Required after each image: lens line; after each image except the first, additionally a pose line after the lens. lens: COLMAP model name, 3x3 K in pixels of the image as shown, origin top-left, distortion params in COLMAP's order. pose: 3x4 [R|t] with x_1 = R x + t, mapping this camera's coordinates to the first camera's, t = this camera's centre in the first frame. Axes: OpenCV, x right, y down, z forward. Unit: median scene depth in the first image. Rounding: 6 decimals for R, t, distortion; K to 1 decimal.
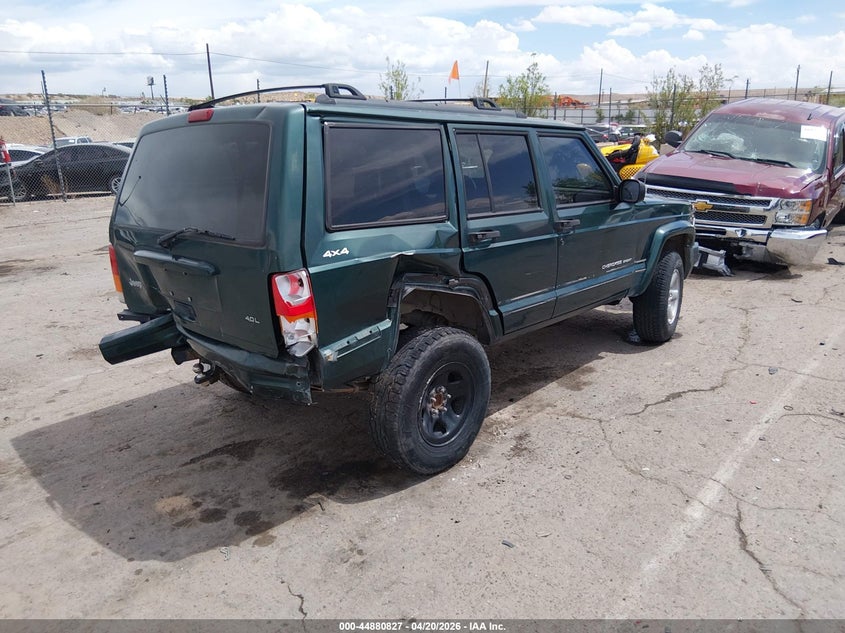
lens RADIAL K [[666.8, 0, 422.5], [0, 666.8, 316.5], [0, 0, 1]] dist [0.059094, -0.129923]
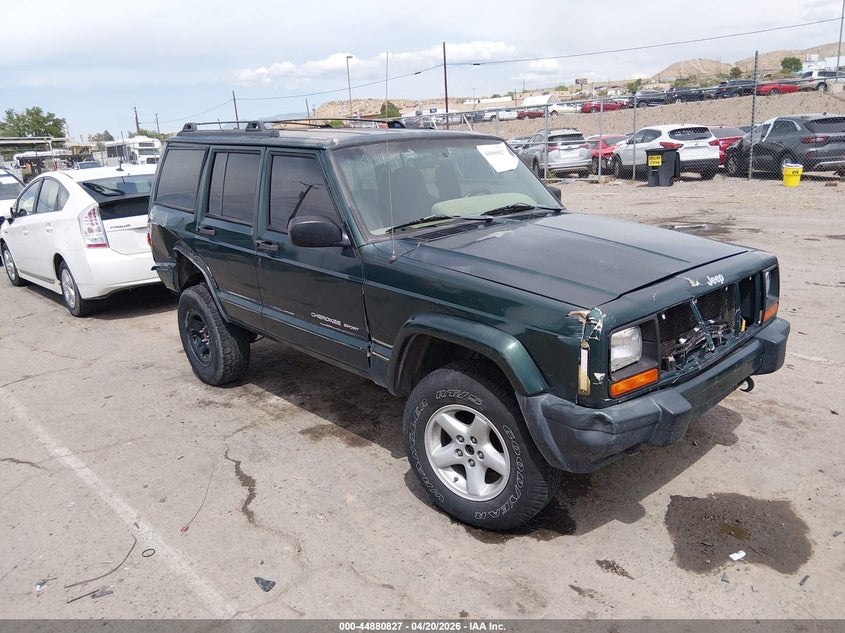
lens RADIAL K [[666.8, 0, 422.5], [0, 666.8, 316.5], [0, 0, 1]] dist [0.059094, -0.129923]
pose [[-0.112557, 0.285579, -0.951722, 1.197422], [-0.209157, 0.929540, 0.303659, -0.403177], [0.971383, 0.233238, -0.044895, 1.339410]]
